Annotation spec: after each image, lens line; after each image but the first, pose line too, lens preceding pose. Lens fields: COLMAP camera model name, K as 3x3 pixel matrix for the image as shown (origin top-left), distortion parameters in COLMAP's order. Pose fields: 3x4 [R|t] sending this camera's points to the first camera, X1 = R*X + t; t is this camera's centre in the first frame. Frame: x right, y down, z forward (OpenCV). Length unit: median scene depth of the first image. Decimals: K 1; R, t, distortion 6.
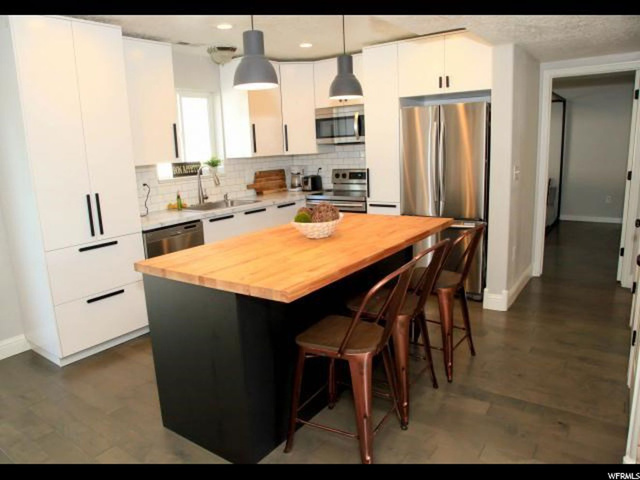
lens RADIAL K [[457.3, 0, 320.0], [0, 457.3, 240.0], [0, 0, 1]] dist [-0.084811, 0.004283]
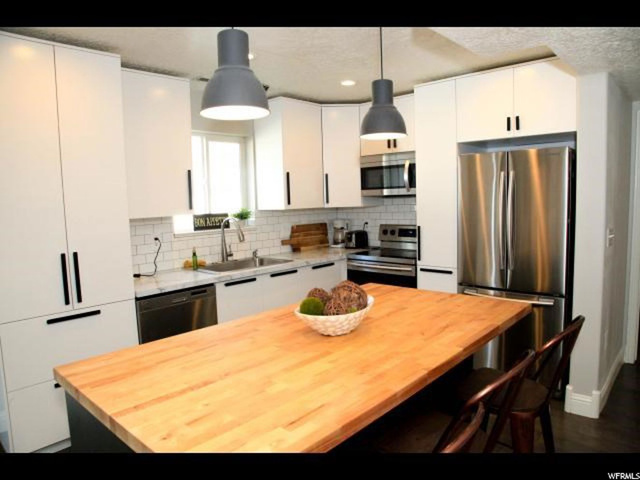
lens RADIAL K [[439.6, 0, 333.6], [0, 439.6, 237.1], [0, 0, 1]] dist [-0.076950, 0.002224]
pose [[0.994141, 0.025347, -0.105073, 0.034702], [-0.036616, 0.993611, -0.106753, -0.045461], [0.101696, 0.109975, 0.988718, 0.190985]]
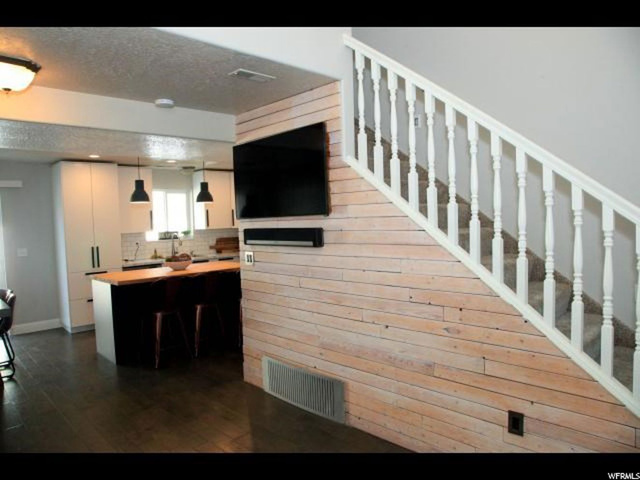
lens RADIAL K [[432.0, 0, 311.1], [0, 432.0, 239.7], [0, 0, 1]] dist [-0.052259, 0.000539]
pose [[0.979544, 0.017754, -0.200447, 0.570201], [-0.046976, 0.988753, -0.141989, 0.063619], [0.195672, 0.148501, 0.969361, -0.464630]]
